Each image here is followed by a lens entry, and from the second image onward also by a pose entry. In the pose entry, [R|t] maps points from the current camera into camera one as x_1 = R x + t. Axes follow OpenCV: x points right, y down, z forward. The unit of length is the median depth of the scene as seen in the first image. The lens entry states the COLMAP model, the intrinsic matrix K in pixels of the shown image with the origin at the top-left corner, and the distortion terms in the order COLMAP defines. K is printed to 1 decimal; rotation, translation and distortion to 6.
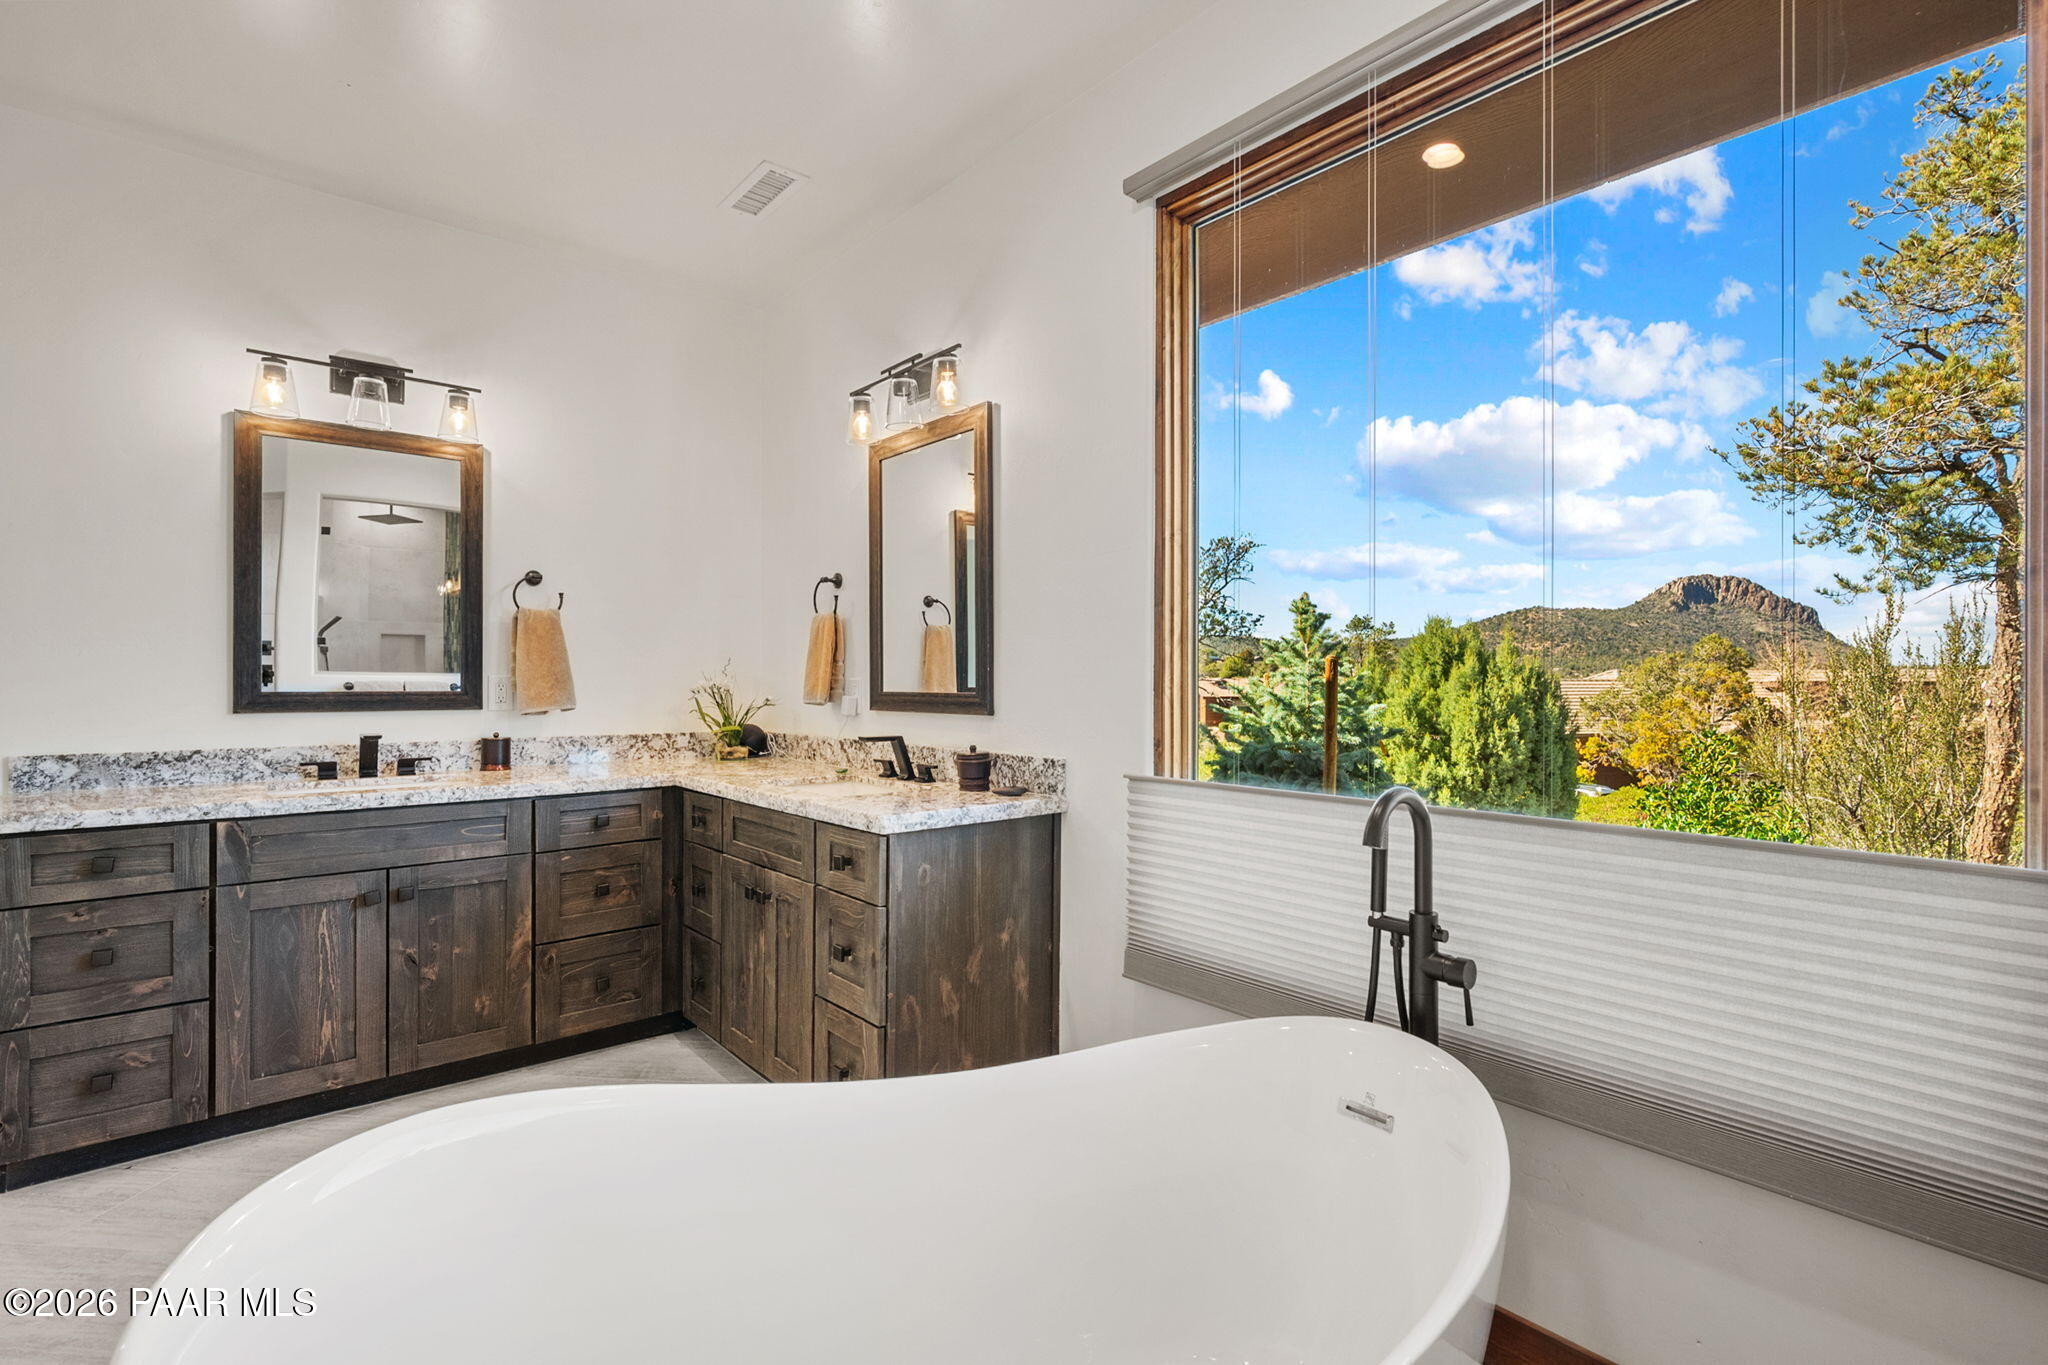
lens RADIAL K [[964.2, 0, 1024.0], [0, 964.2, 682.5], [0, 0, 1]] dist [0.001568, -0.000015]
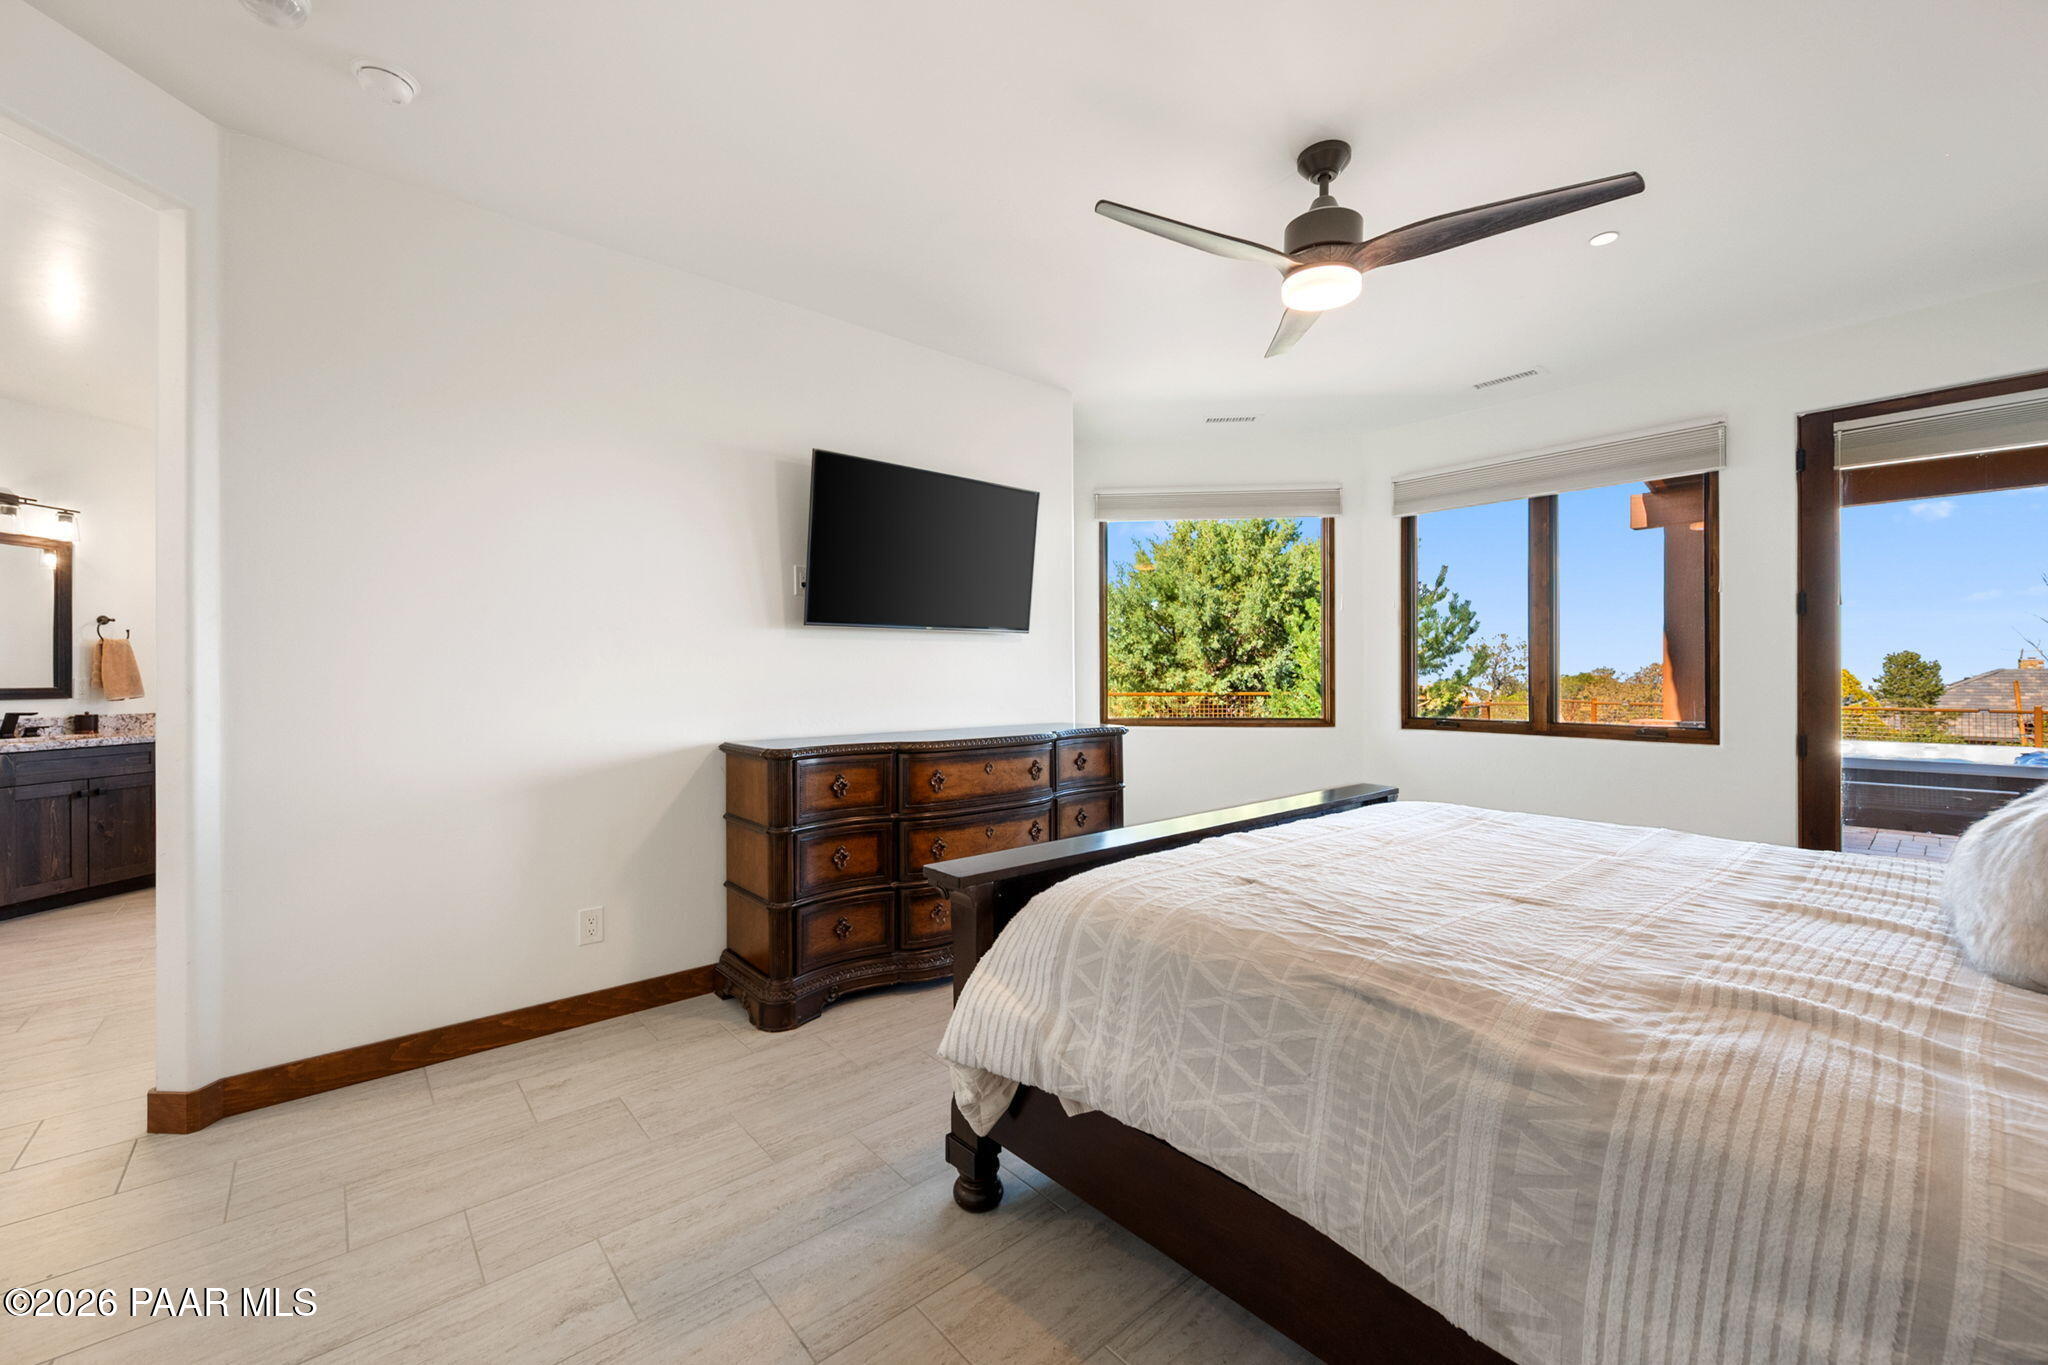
lens RADIAL K [[808.6, 0, 1024.0], [0, 808.6, 682.5], [0, 0, 1]] dist [0.000805, 0.000005]
pose [[0.703221, -0.002760, 0.710966, -0.454817], [0.001424, 0.999996, 0.002474, -0.000597], [-0.710970, -0.000727, 0.703222, -1.344469]]
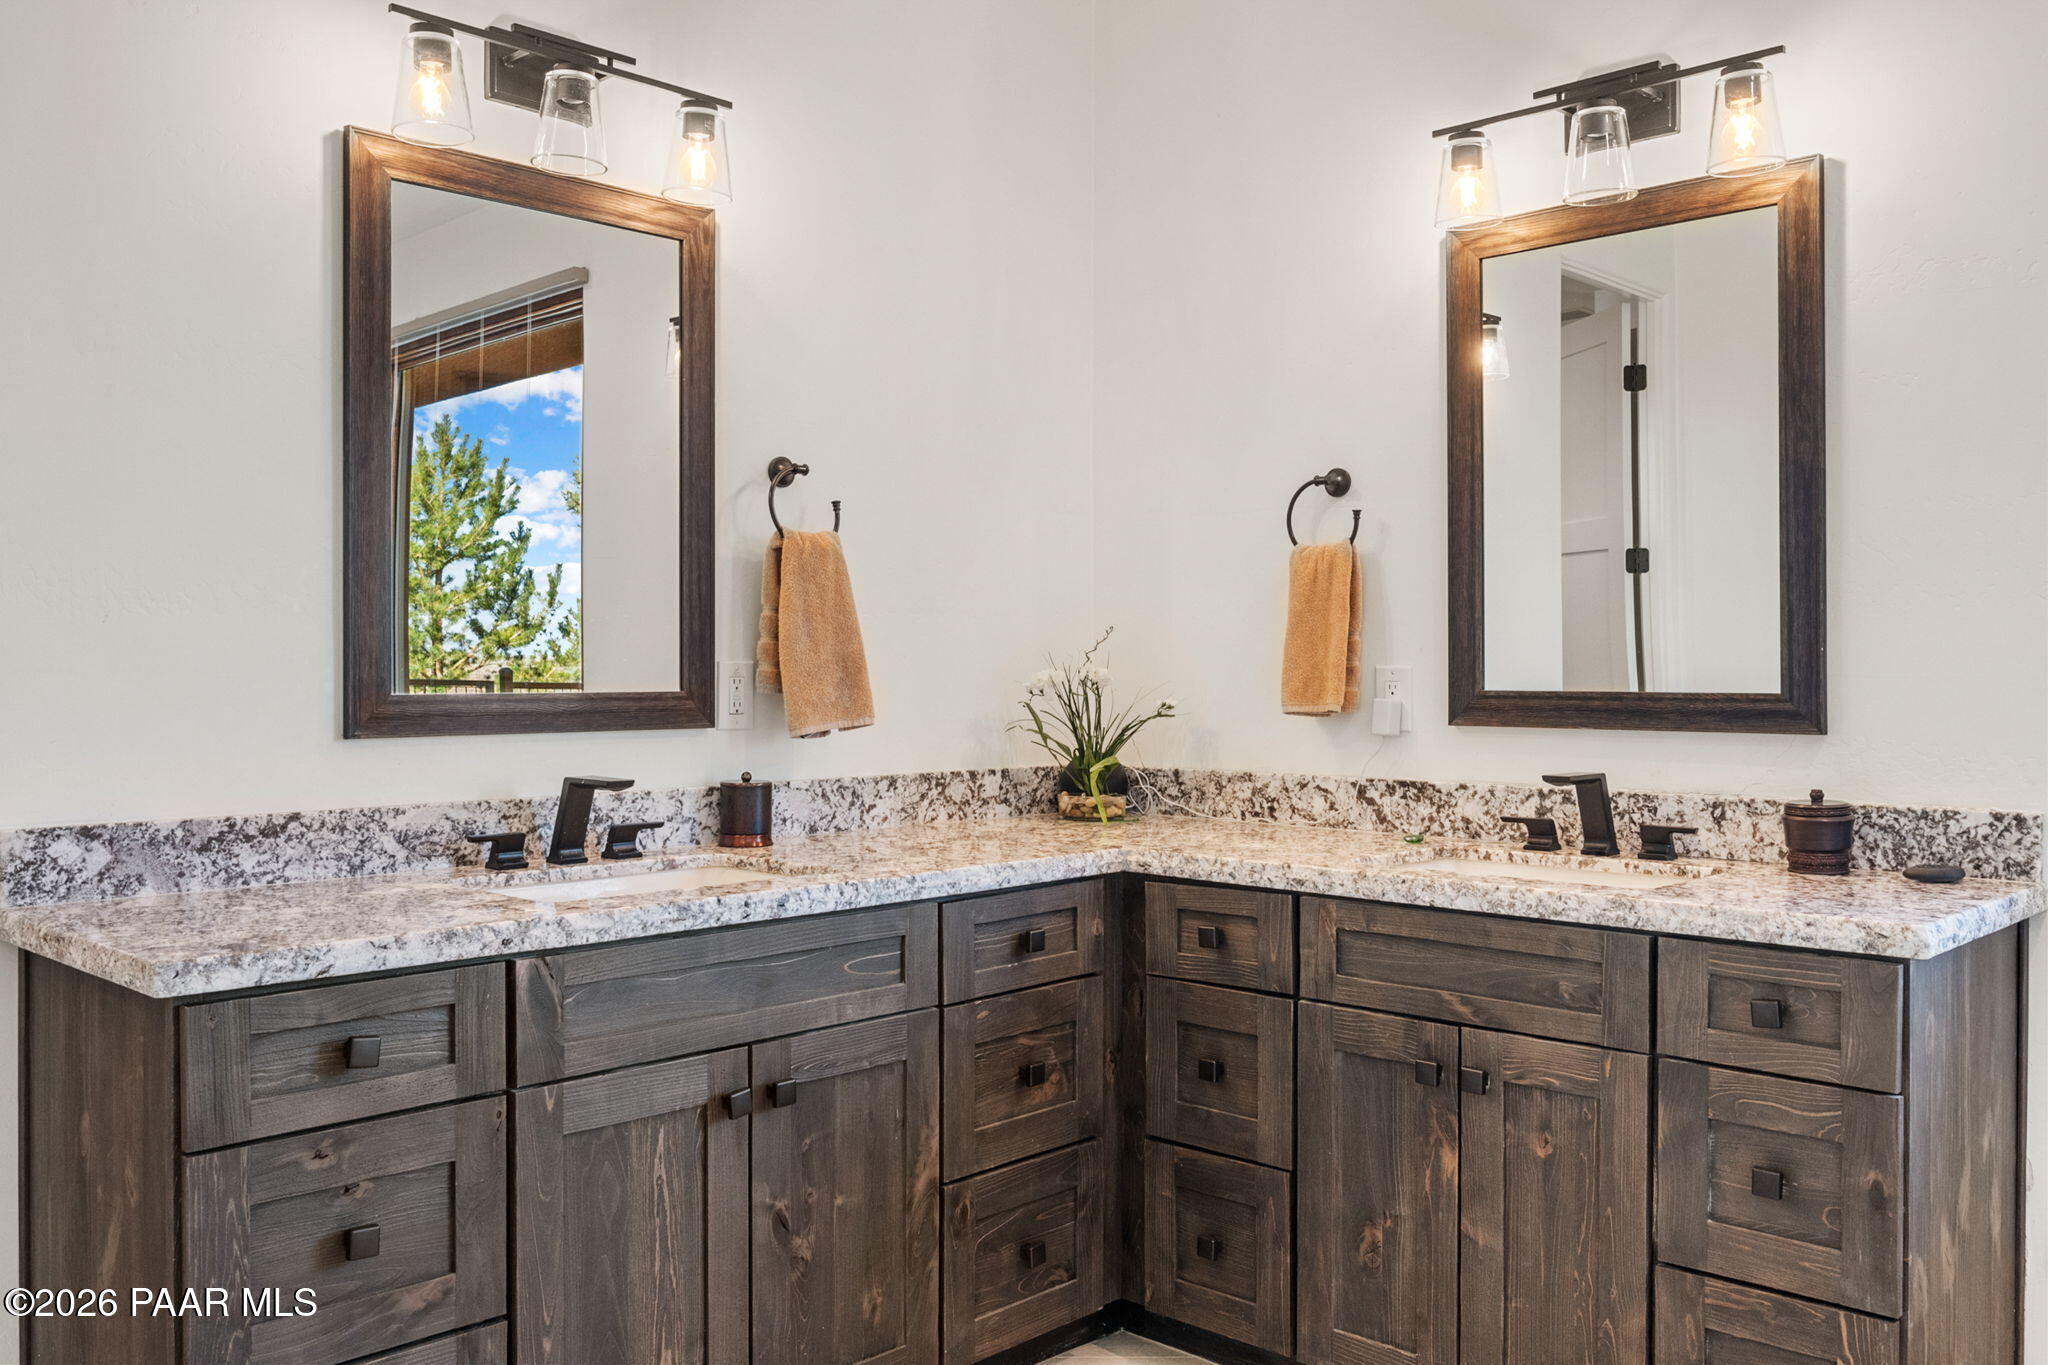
lens RADIAL K [[1744.7, 0, 1044.9], [0, 1744.7, 678.6], [0, 0, 1]] dist [0.005076, 0.000760]
pose [[0.994829, -0.002263, 0.101535, -0.550277], [0.001784, 0.999987, 0.004803, -0.002444], [-0.101545, -0.004597, 0.994820, 0.069056]]
